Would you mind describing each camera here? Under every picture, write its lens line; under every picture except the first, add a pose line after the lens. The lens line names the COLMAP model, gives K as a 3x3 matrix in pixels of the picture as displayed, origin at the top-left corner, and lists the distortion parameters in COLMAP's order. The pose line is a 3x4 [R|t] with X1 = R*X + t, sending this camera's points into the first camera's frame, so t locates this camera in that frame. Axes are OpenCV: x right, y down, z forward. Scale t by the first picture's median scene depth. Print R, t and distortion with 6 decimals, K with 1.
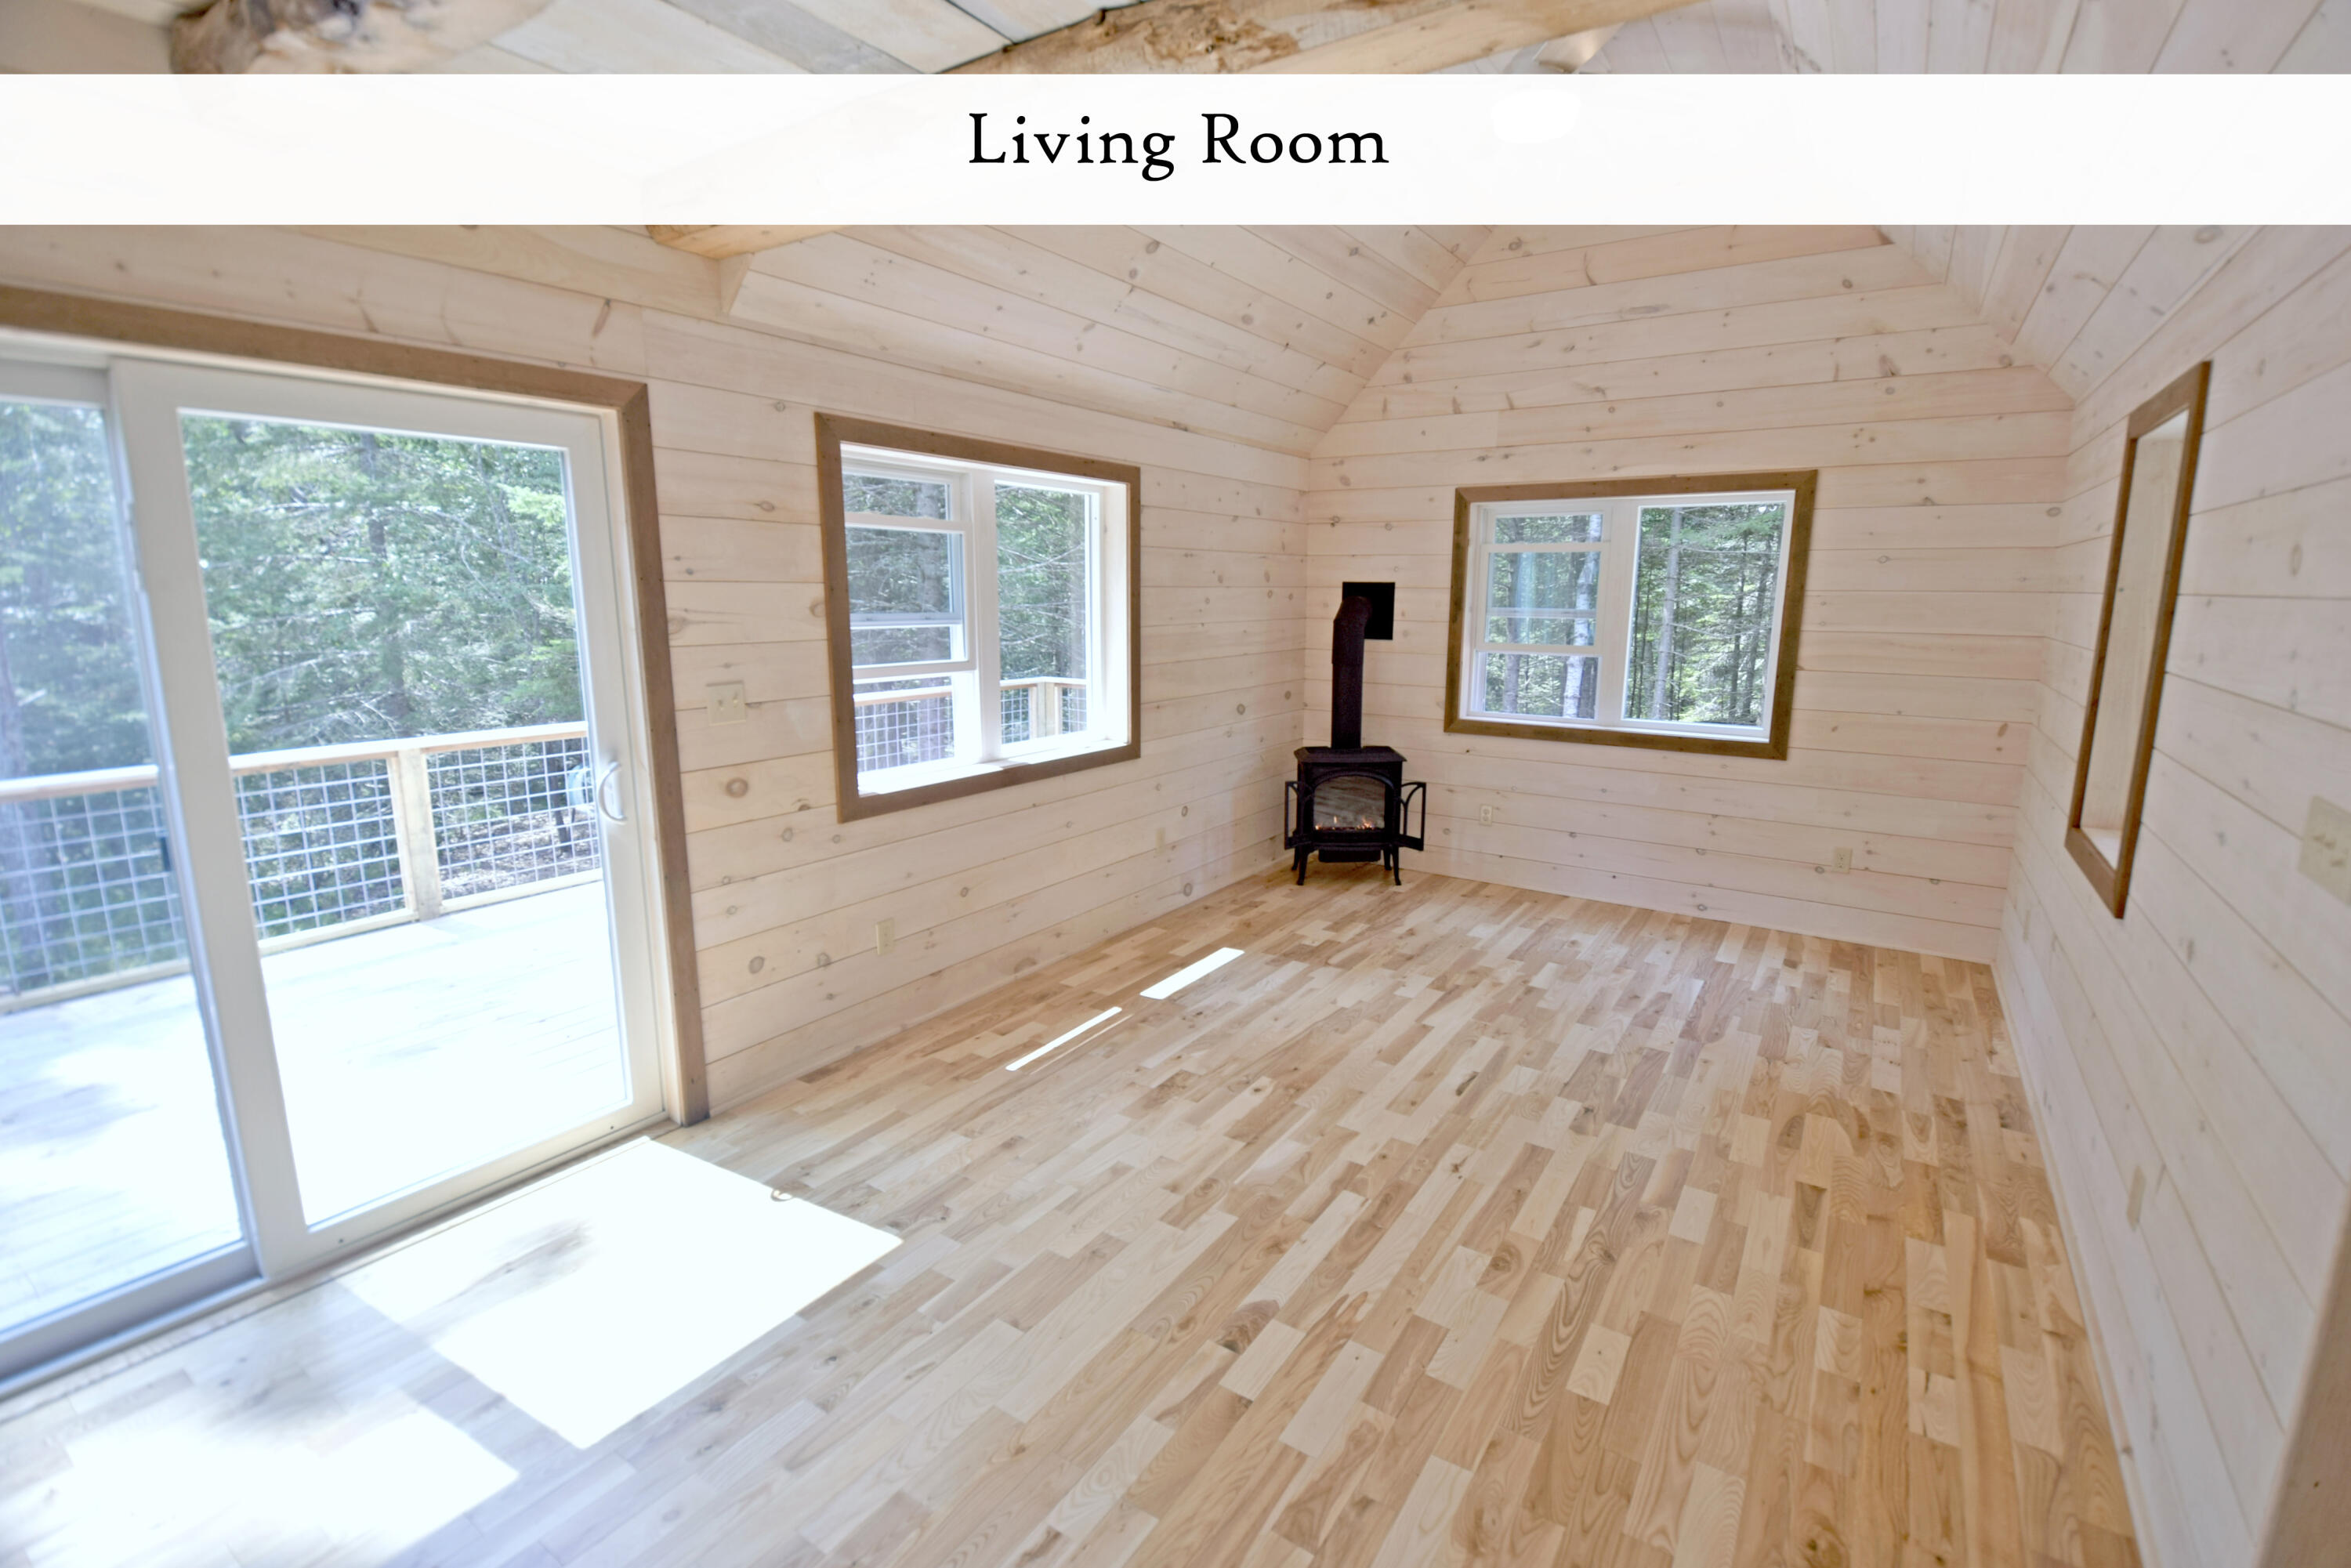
lens RADIAL K [[1020.7, 0, 1219.1], [0, 1020.7, 769.5], [0, 0, 1]] dist [0.020127, -0.027361]
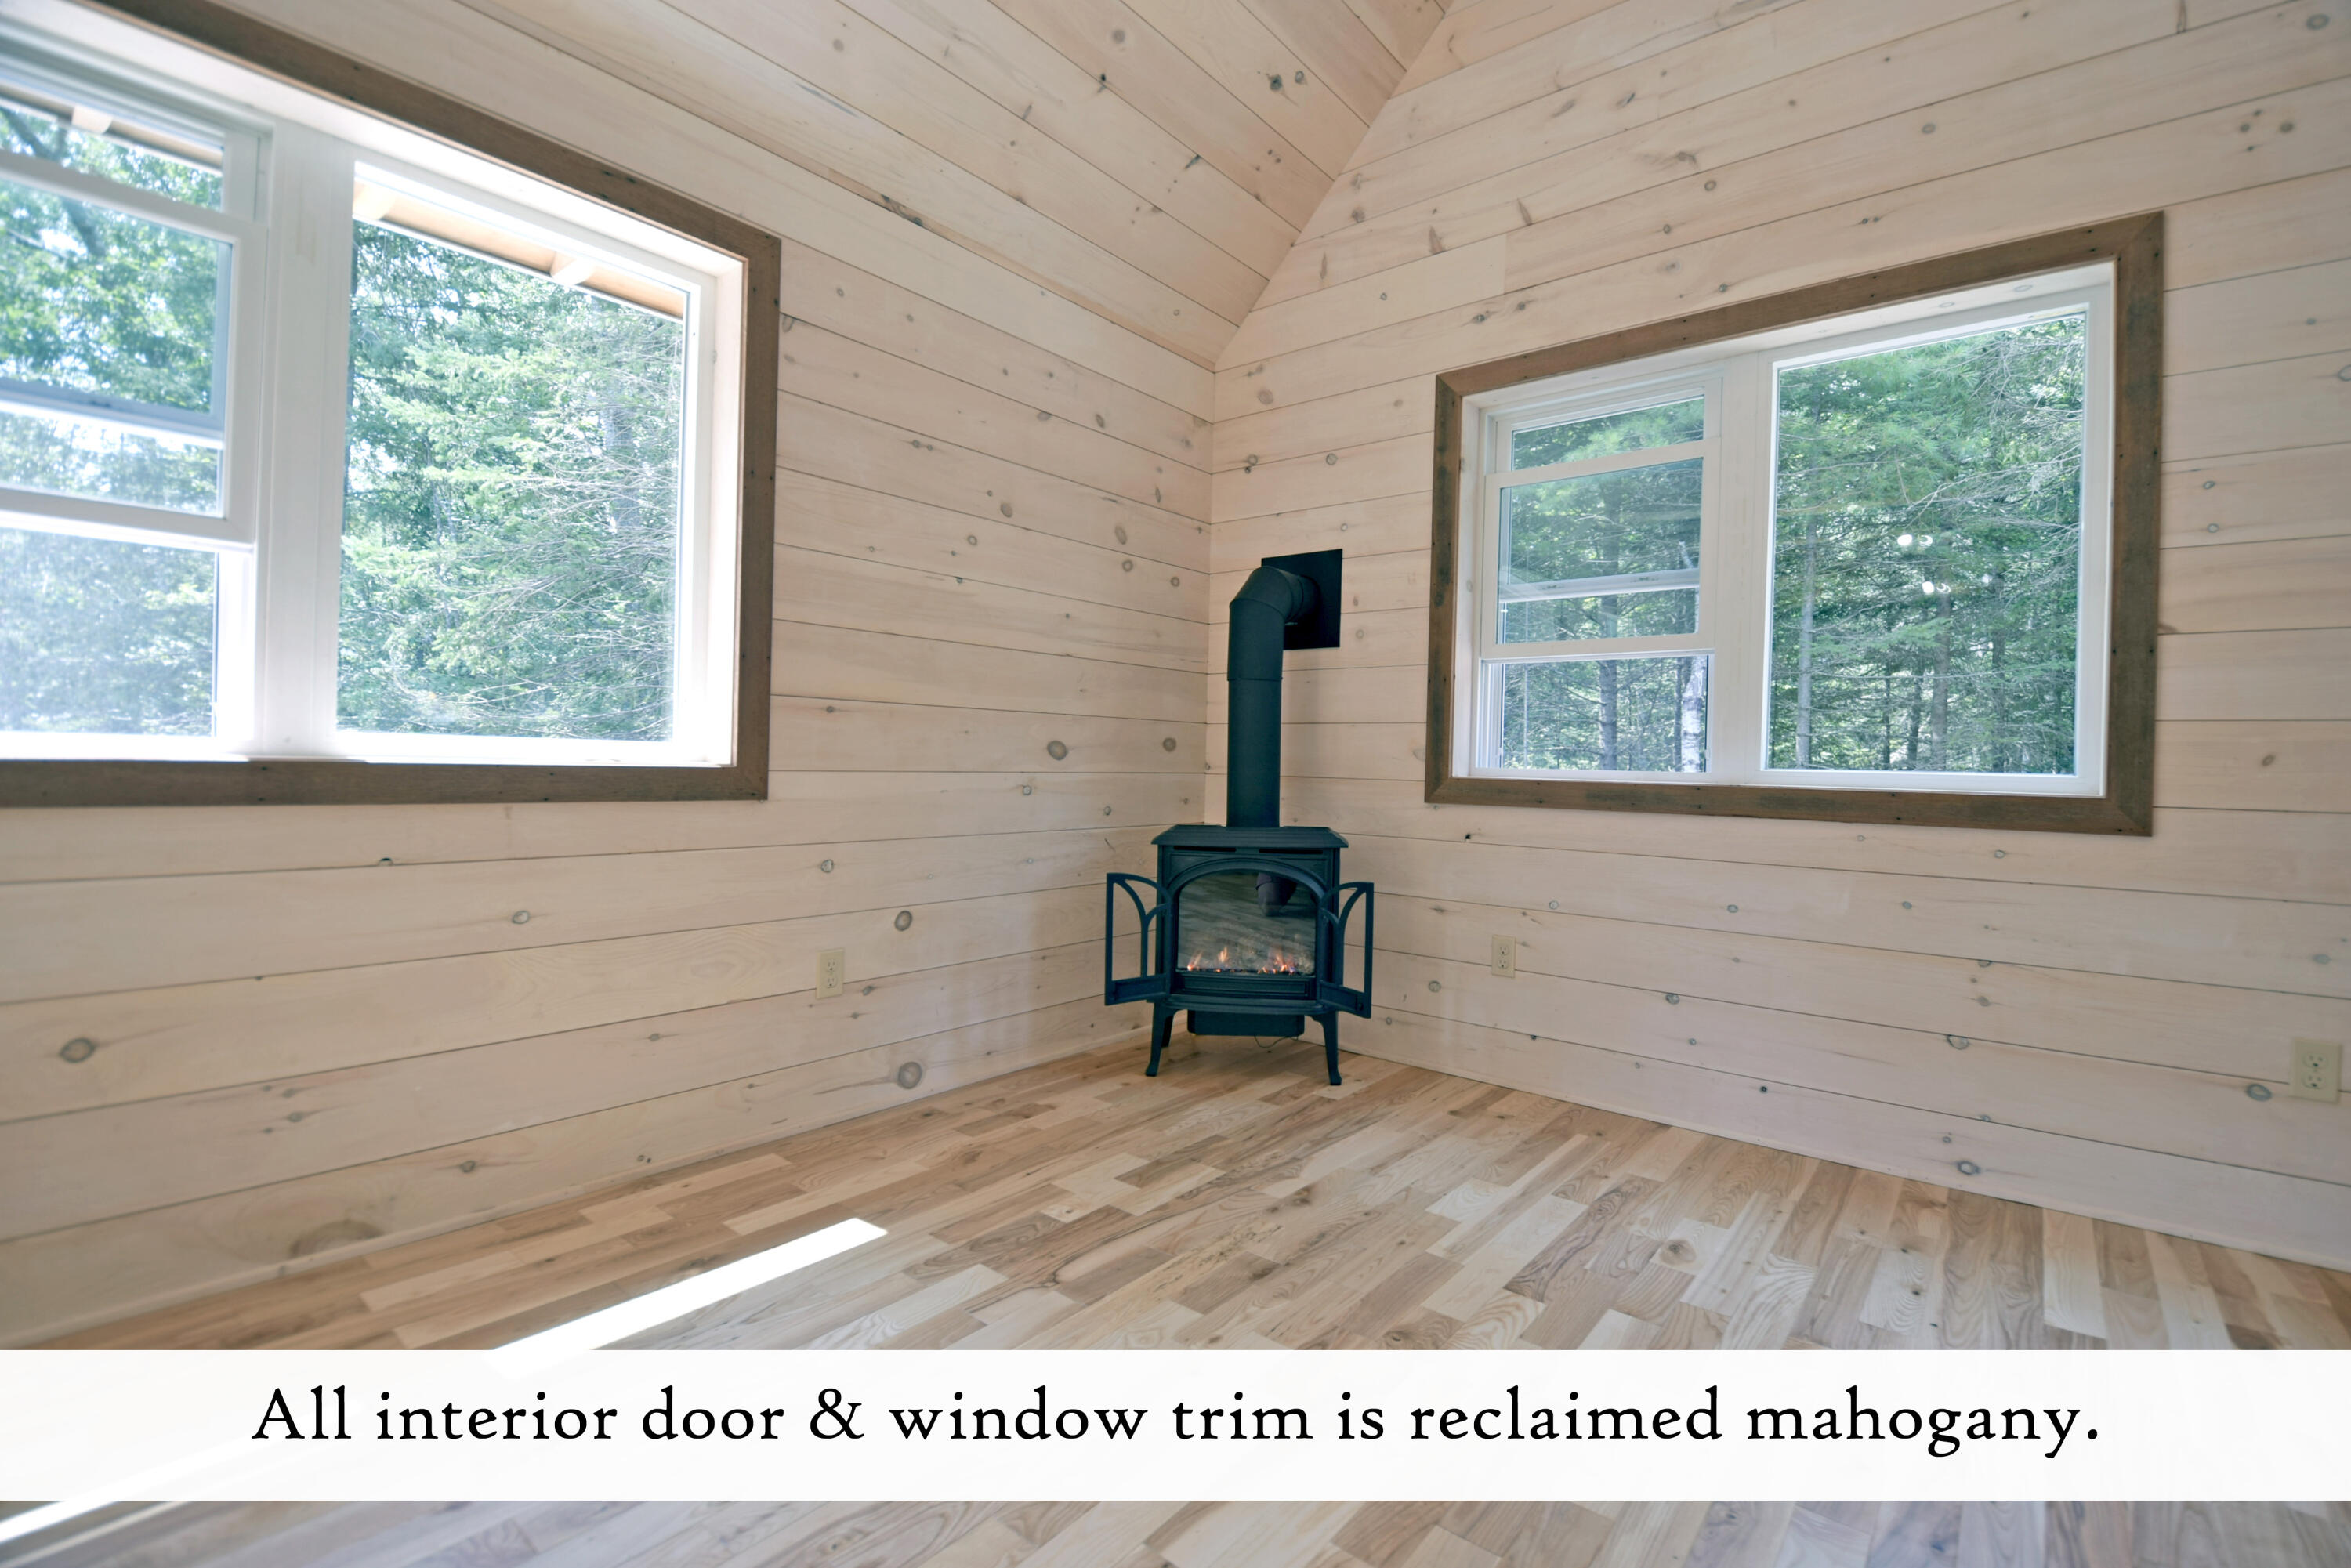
lens RADIAL K [[1020.7, 0, 1219.1], [0, 1020.7, 769.5], [0, 0, 1]] dist [0.020127, -0.027361]
pose [[0.994828, 0.017088, -0.100122, 0.179218], [-0.033937, 0.985017, -0.169086, 0.047495], [0.095733, 0.171609, 0.980503, 0.483702]]
